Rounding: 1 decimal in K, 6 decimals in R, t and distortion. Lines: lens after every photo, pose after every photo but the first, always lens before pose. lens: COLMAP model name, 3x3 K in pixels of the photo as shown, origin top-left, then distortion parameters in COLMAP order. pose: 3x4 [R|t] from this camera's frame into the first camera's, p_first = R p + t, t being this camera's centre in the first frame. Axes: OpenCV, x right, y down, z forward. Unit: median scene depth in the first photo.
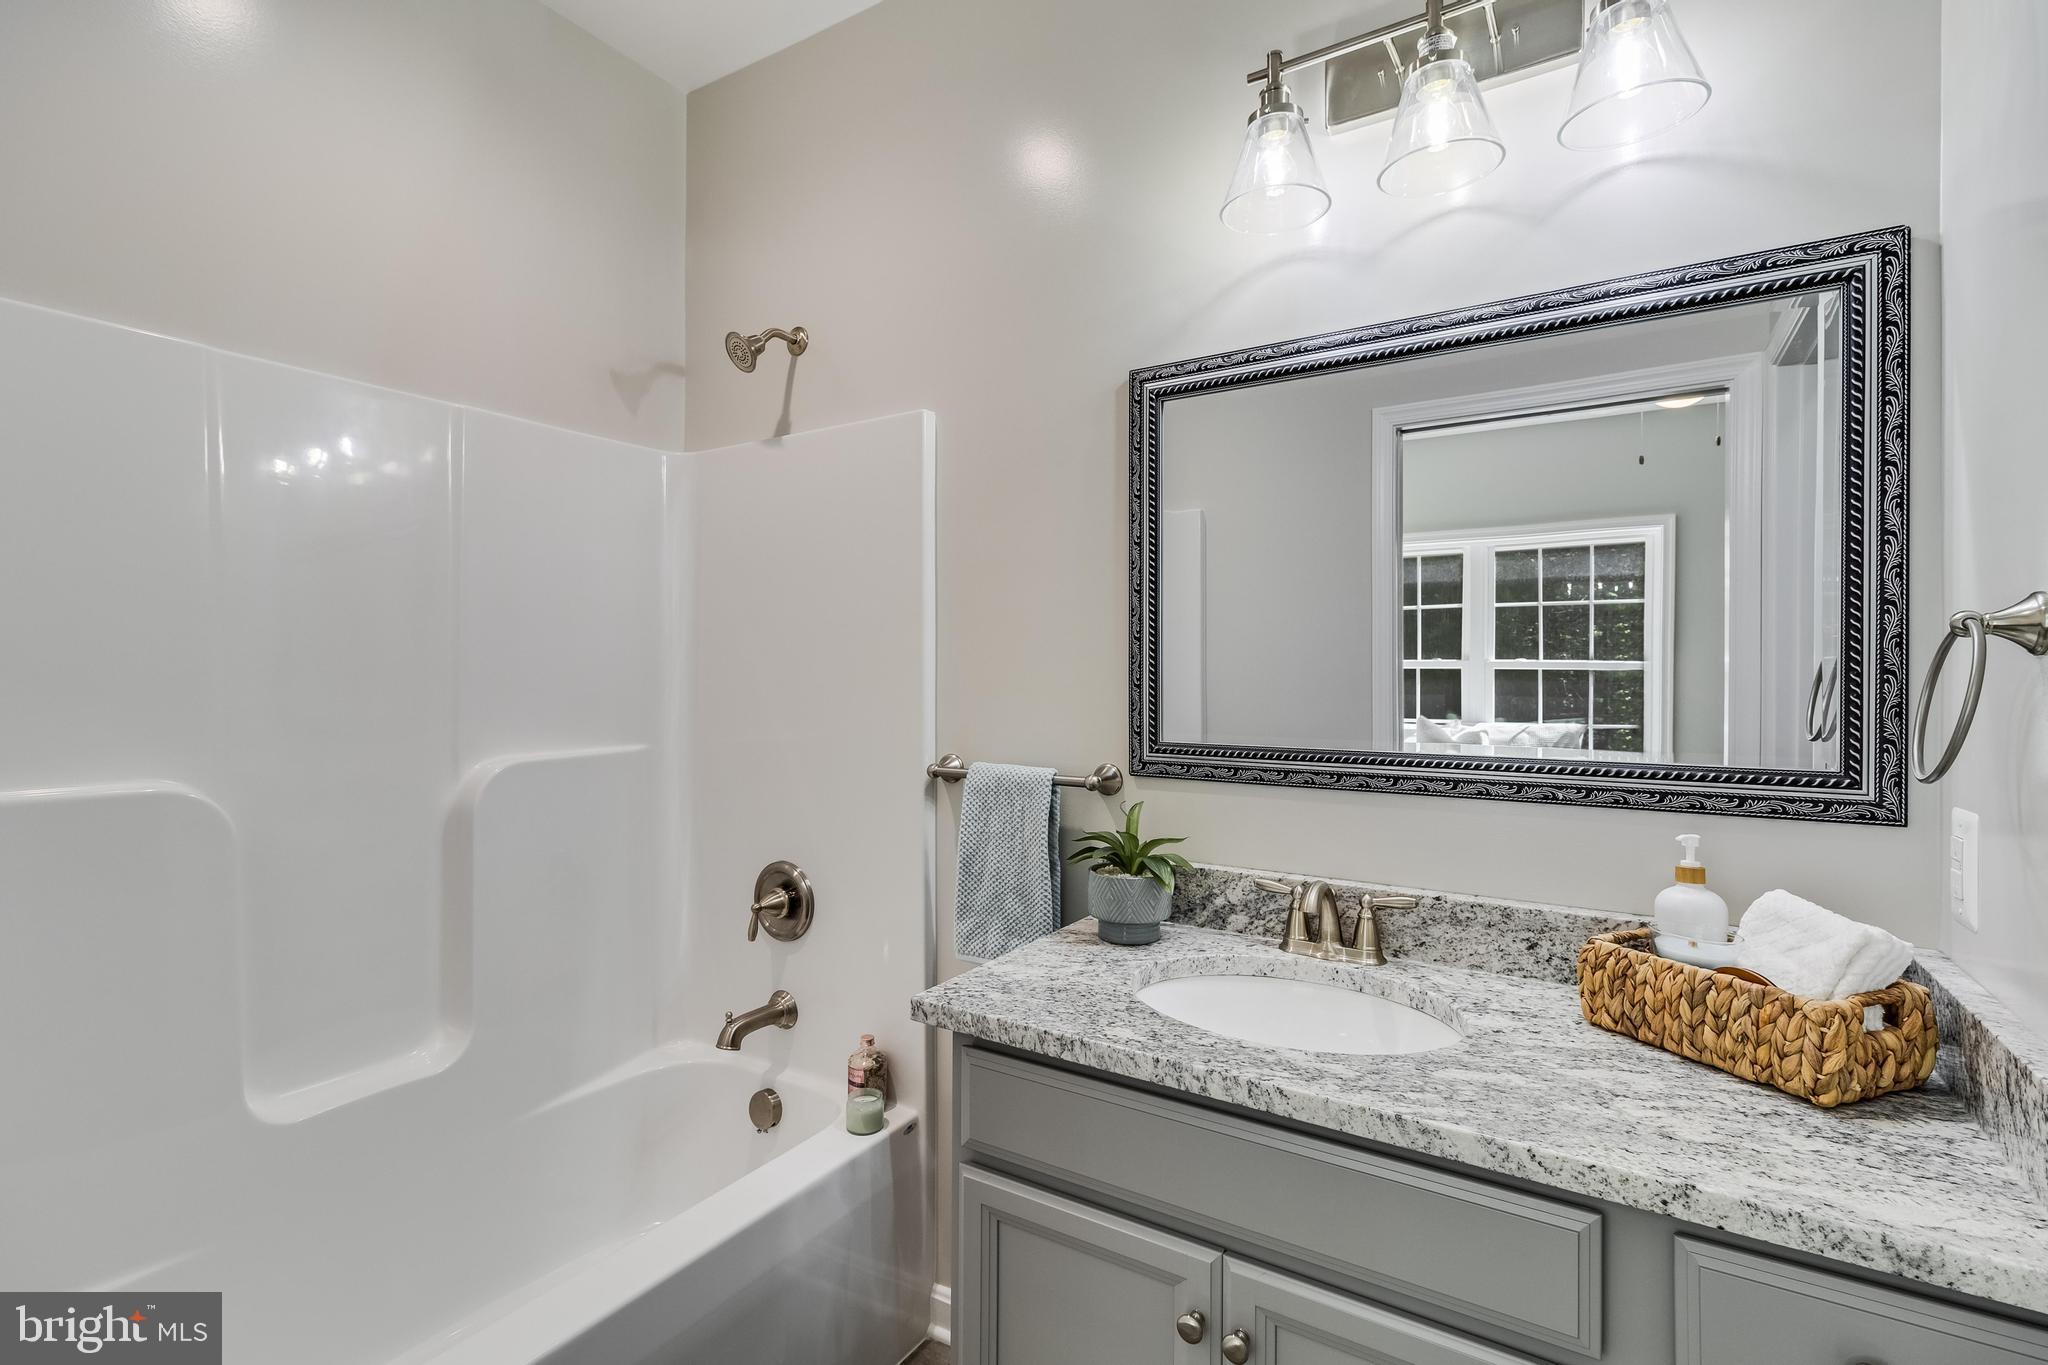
lens RADIAL K [[942.0, 0, 1019.0], [0, 942.0, 675.6], [0, 0, 1]] dist [0.002729, -0.000064]
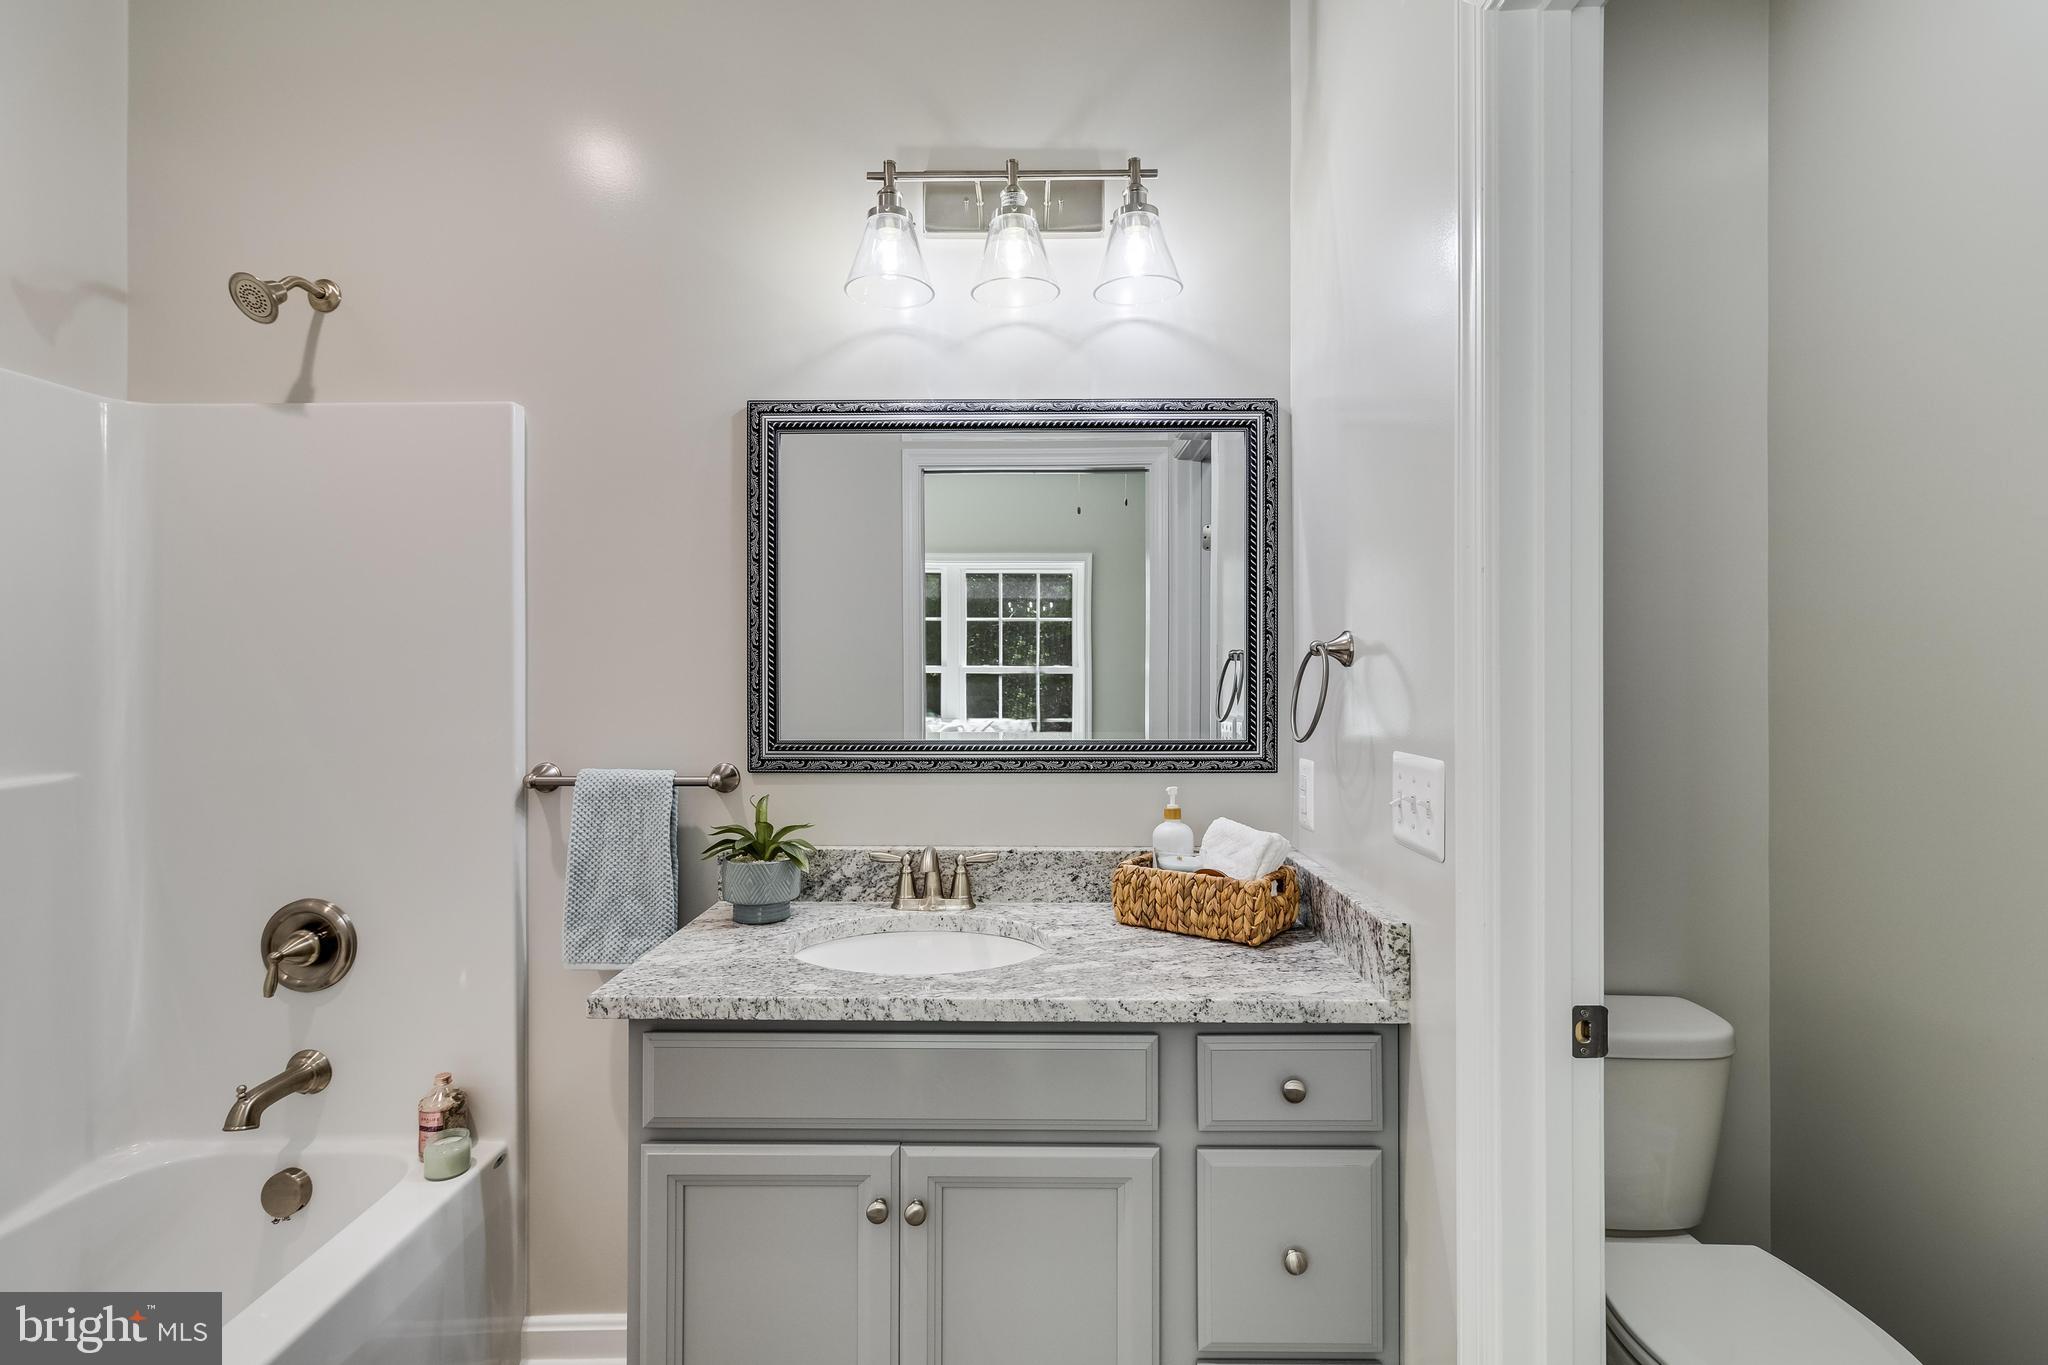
lens RADIAL K [[925.0, 0, 1025.0], [0, 925.0, 678.5], [0, 0, 1]] dist [0.001157, 0.000132]
pose [[0.848743, -0.003315, 0.528795, -0.205871], [0.004110, 0.999992, -0.000328, -0.000988], [-0.528789, 0.002451, 0.848750, -0.088602]]
